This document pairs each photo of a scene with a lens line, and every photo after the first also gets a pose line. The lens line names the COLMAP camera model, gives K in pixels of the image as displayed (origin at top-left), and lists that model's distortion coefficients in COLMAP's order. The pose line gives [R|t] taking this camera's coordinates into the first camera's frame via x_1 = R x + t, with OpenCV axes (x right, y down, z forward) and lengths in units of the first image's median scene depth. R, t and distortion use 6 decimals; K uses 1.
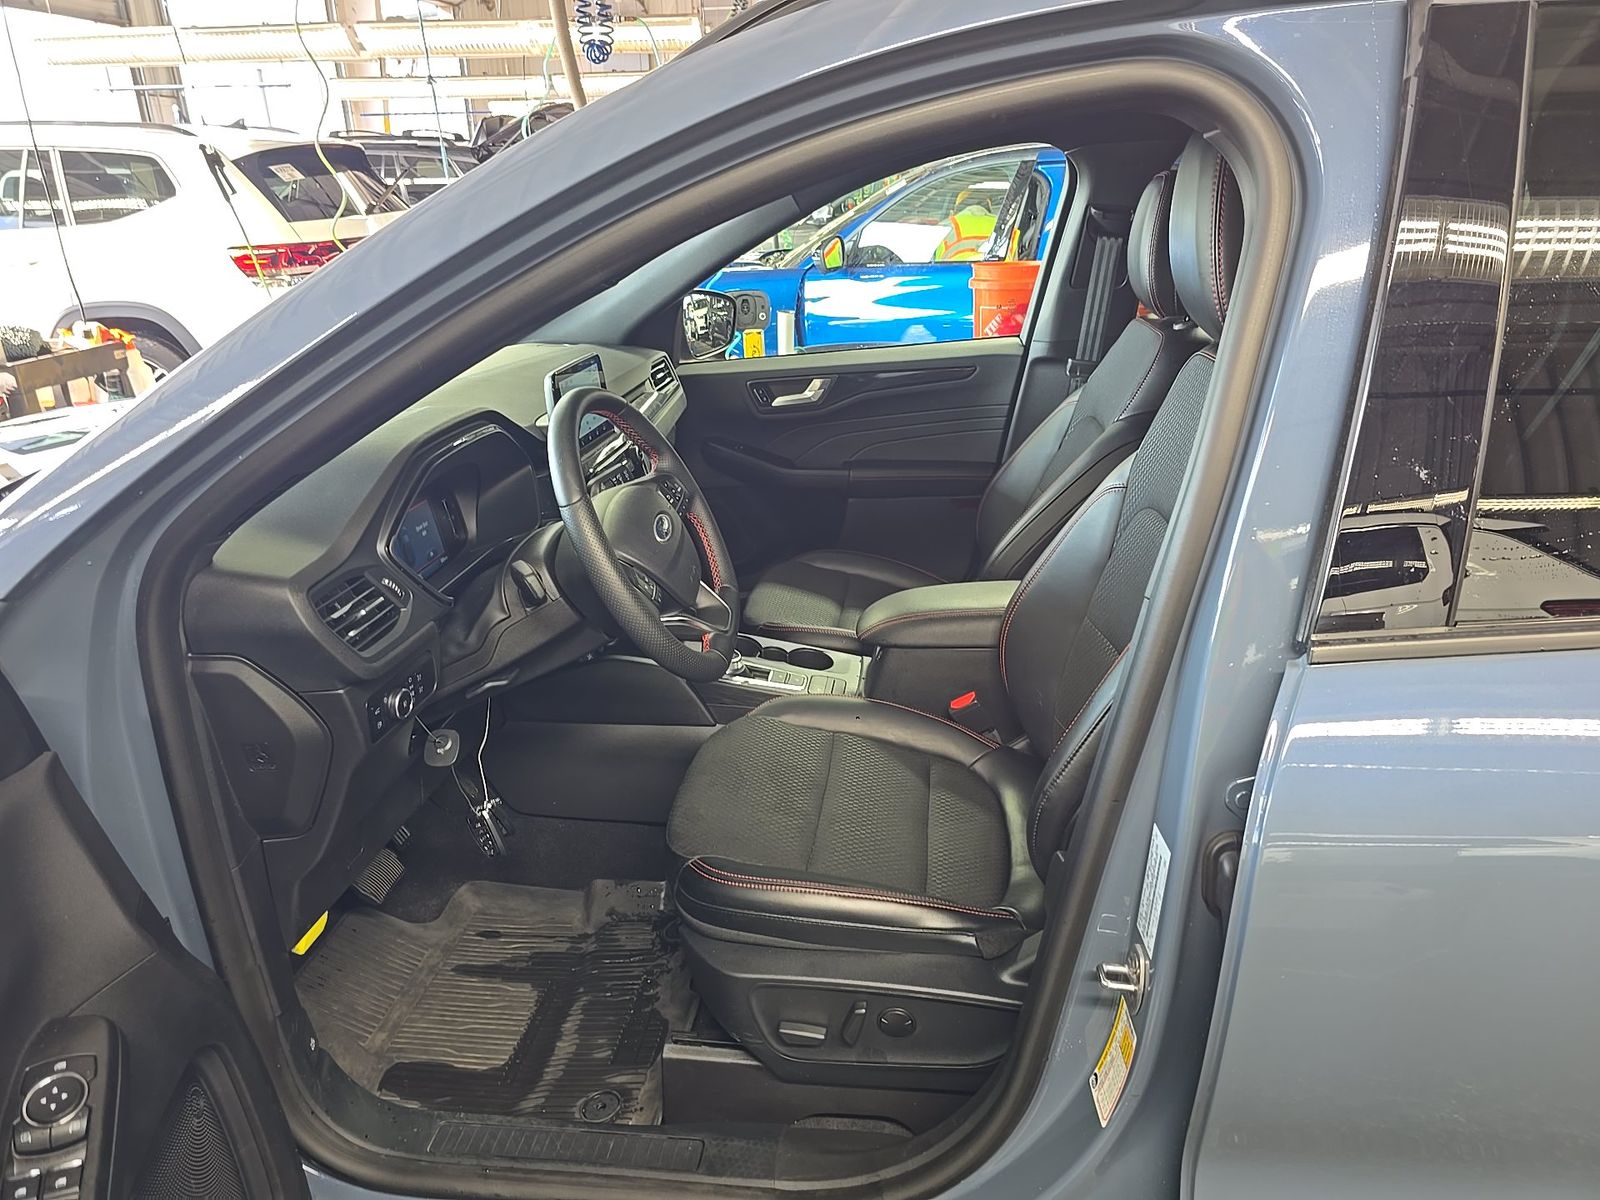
lens RADIAL K [[1079.5, 0, 800.0], [0, 1079.5, 600.0], [0, 0, 1]] dist [0.046519, -0.002523]
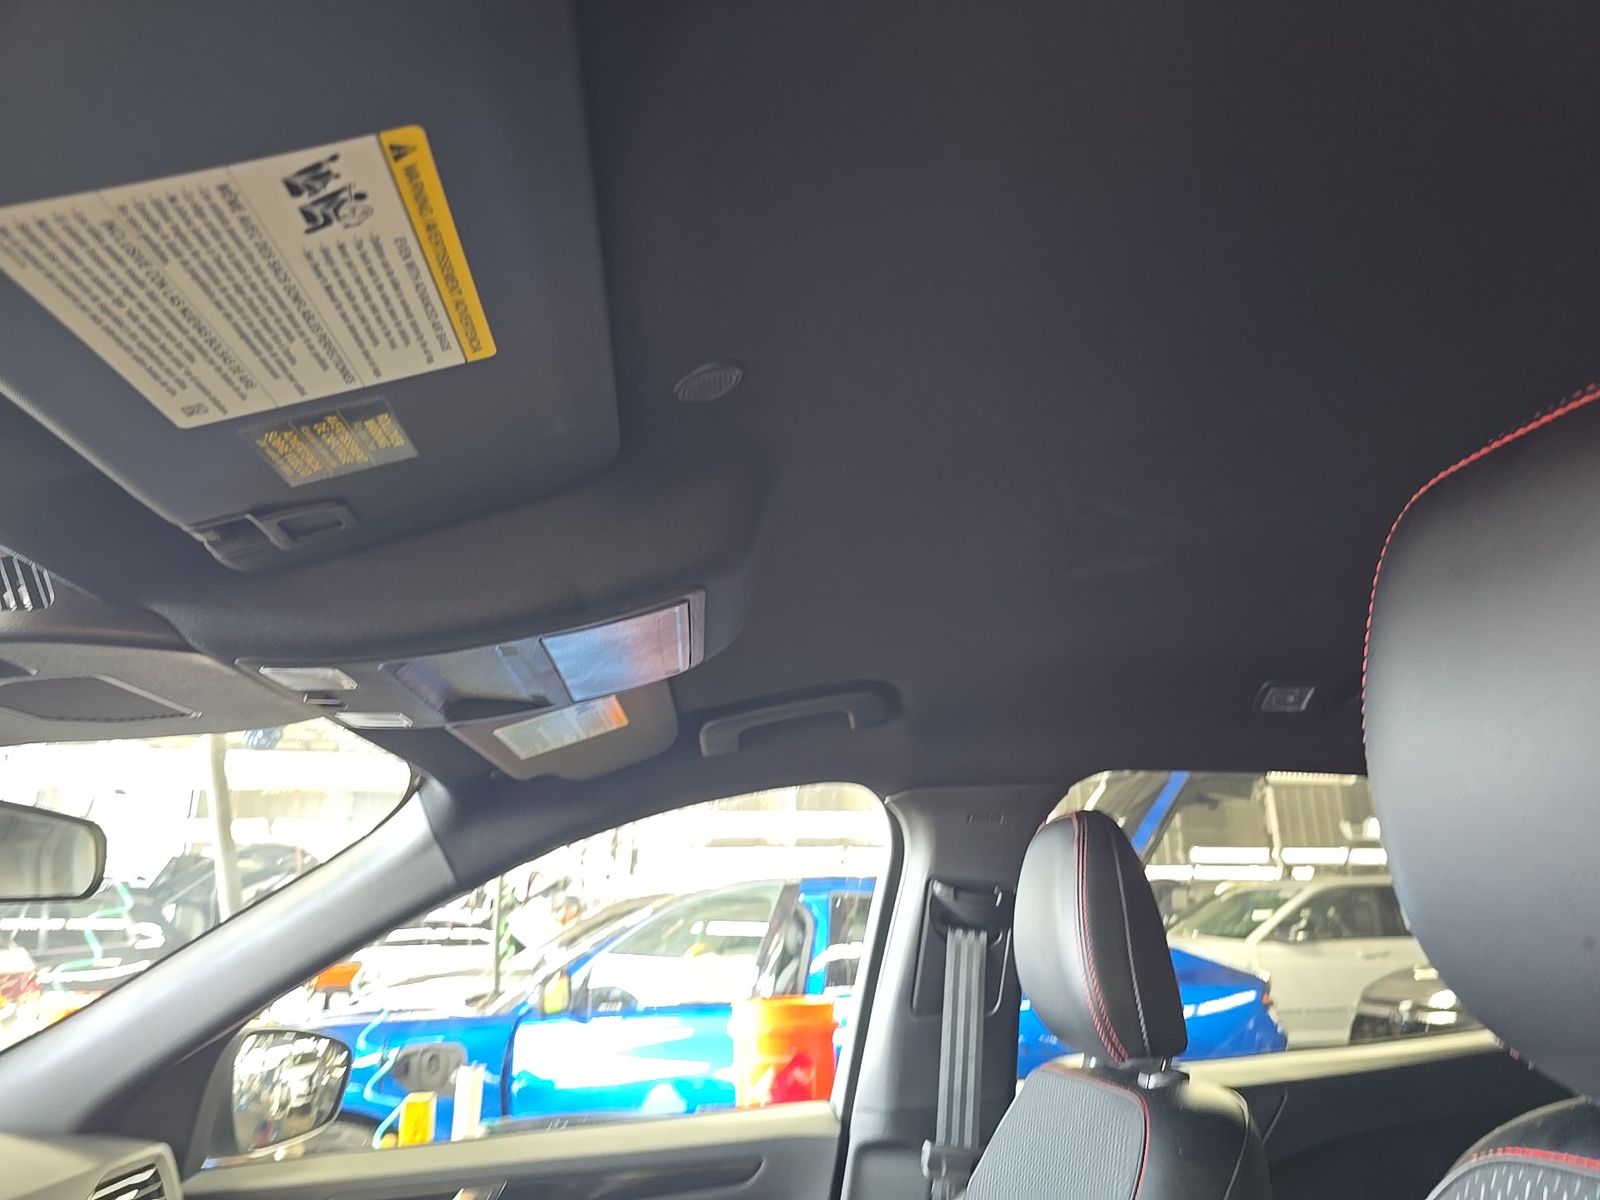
lens RADIAL K [[1060.5, 0, 800.0], [0, 1060.5, 600.0], [0, 0, 1]] dist [0.005303, 0.000791]
pose [[0.975582, 0.078673, 0.205063, 0.037129], [0.067826, 0.780098, -0.621970, -0.080107], [-0.208902, 0.620691, 0.755713, 0.324945]]
